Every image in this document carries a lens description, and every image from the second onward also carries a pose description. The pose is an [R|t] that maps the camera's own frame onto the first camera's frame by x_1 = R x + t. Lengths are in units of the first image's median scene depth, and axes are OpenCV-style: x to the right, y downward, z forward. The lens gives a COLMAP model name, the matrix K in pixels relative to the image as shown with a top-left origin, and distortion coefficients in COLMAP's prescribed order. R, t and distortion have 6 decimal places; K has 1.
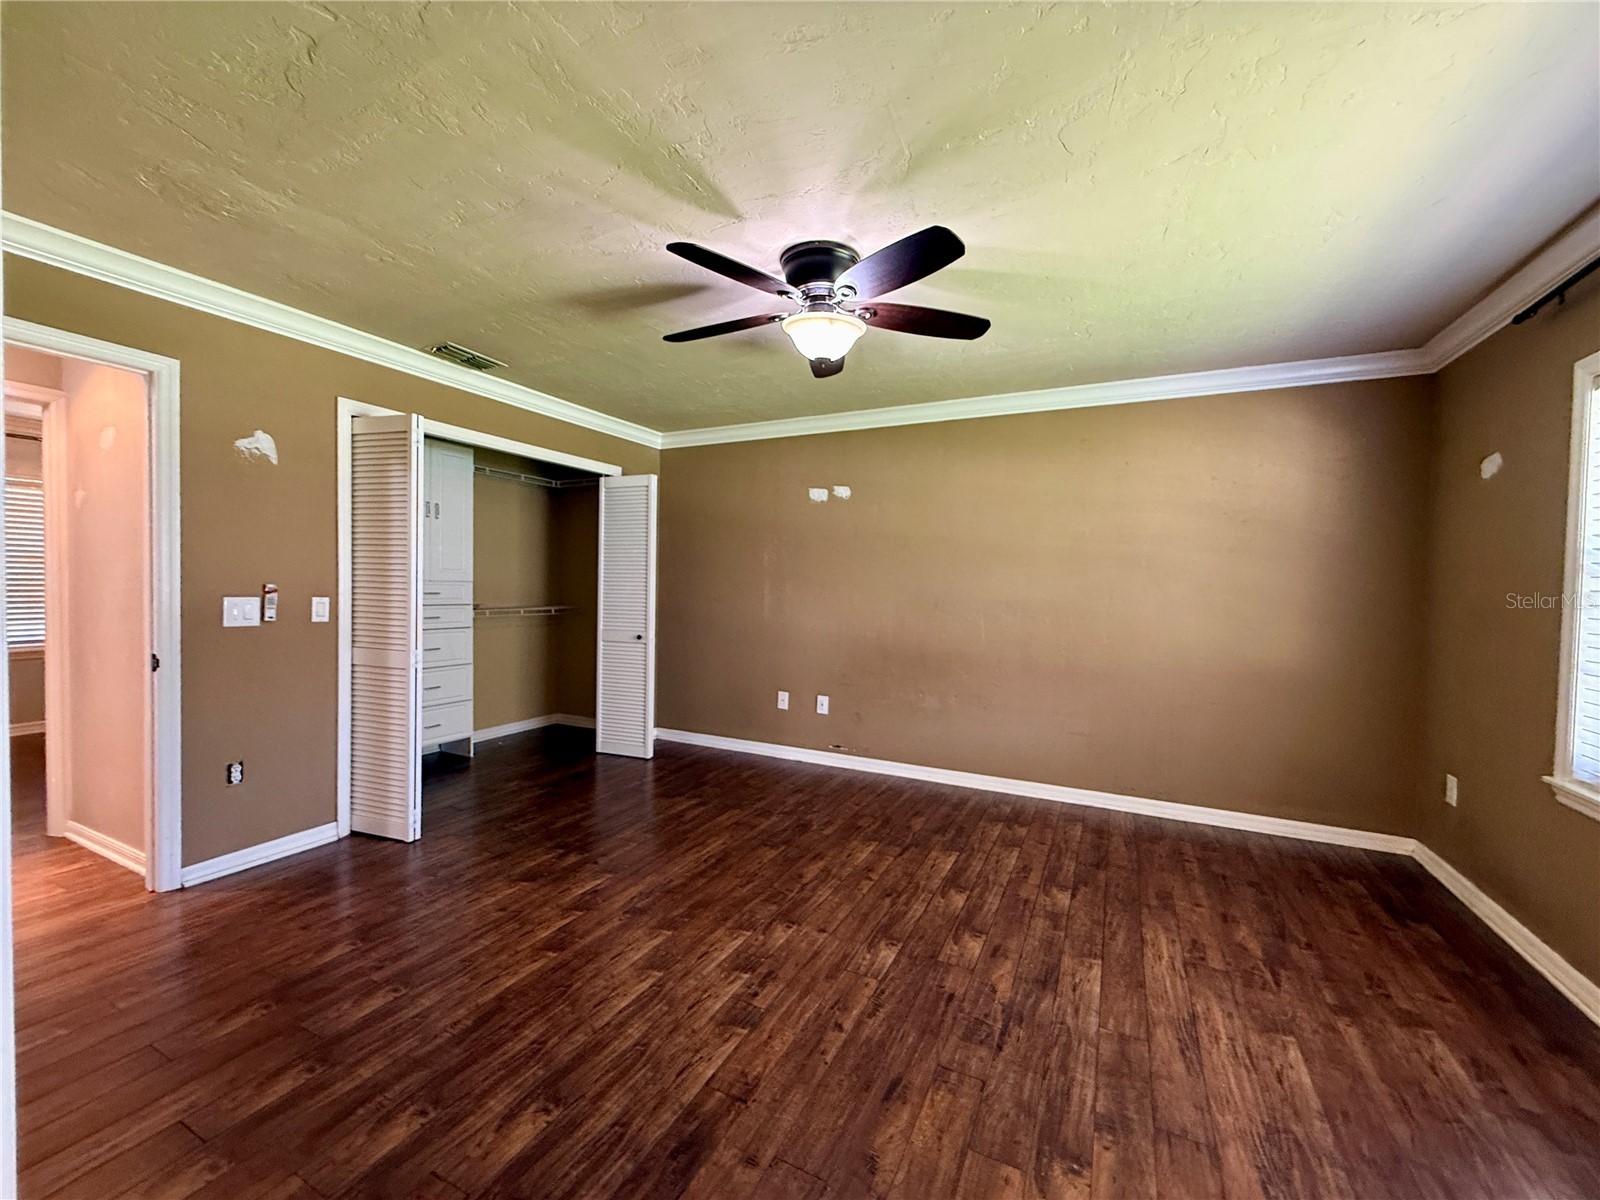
lens RADIAL K [[641.6, 0, 809.3], [0, 641.6, 594.3], [0, 0, 1]] dist [-0.000440, 0.000411]
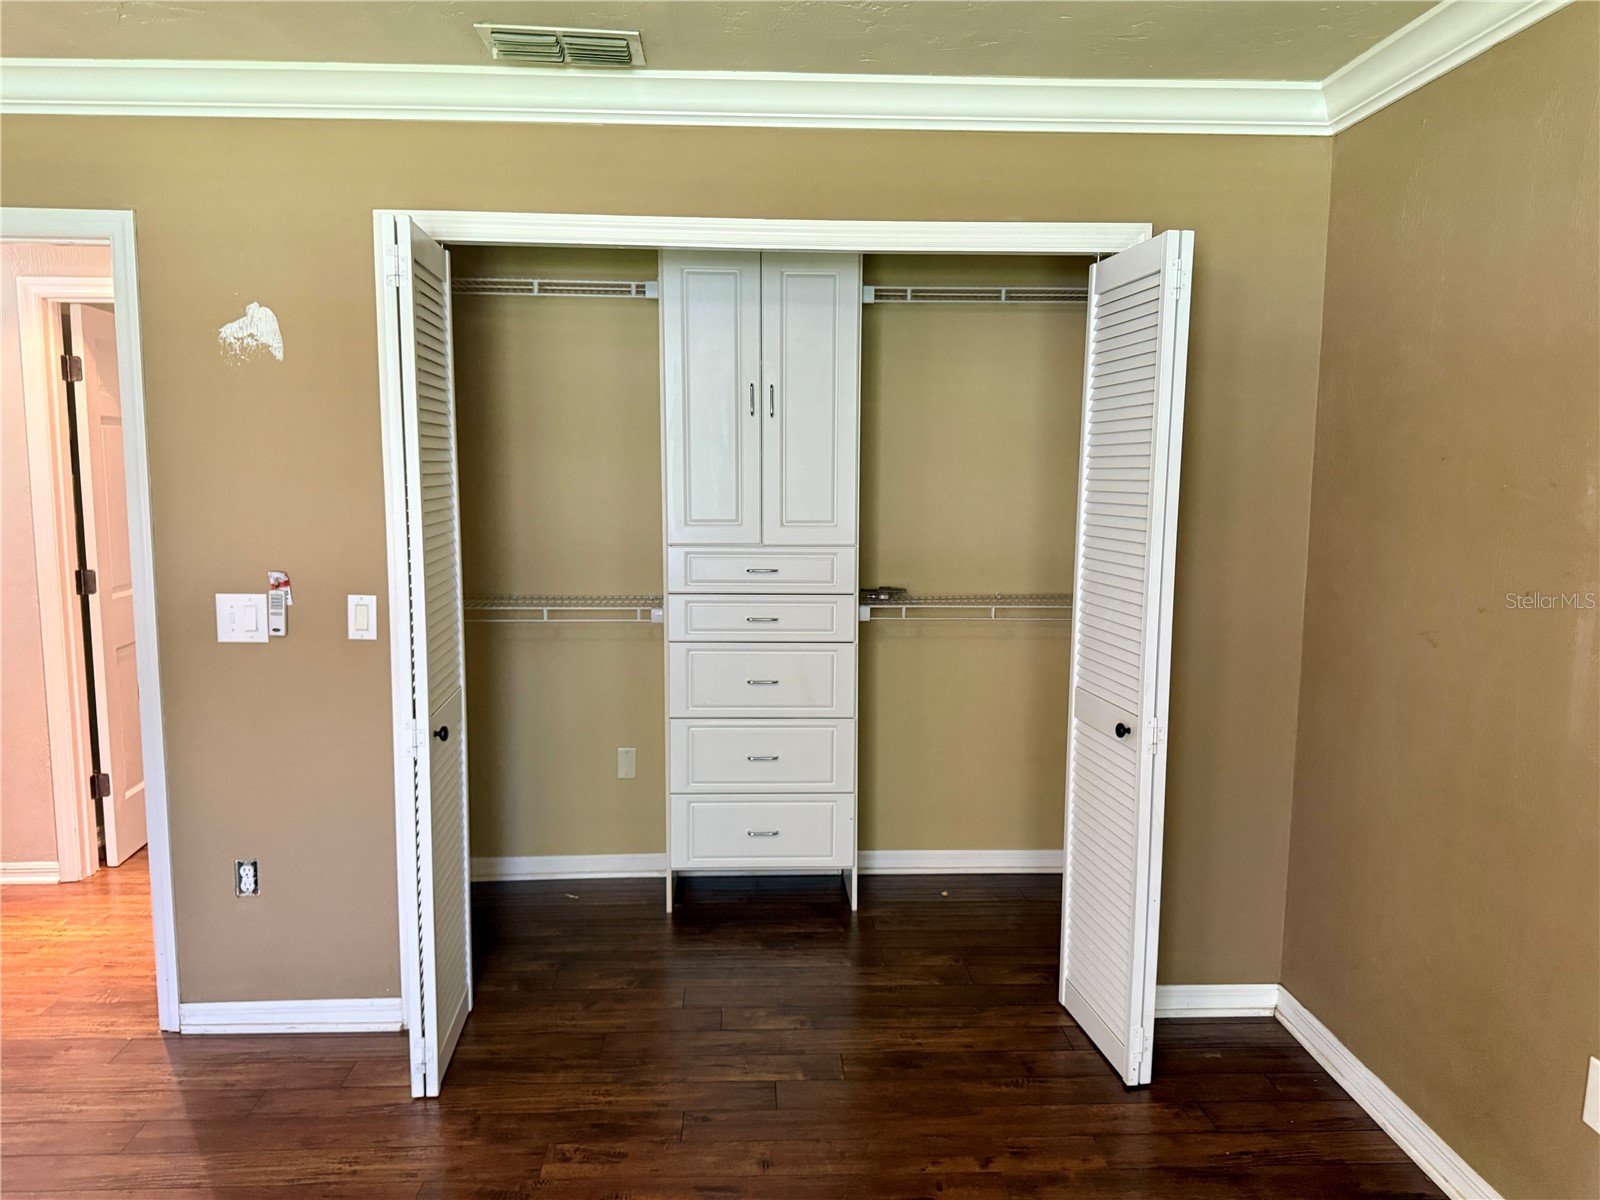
lens RADIAL K [[1138.8, 0, 799.6], [0, 1138.8, 596.0], [0, 0, 1]] dist [0.001538, -0.001121]
pose [[0.480554, 0.088324, -0.872506, 0.270352], [-0.009892, 0.995398, 0.095315, -0.093413], [0.876910, -0.037173, 0.479216, 0.890624]]
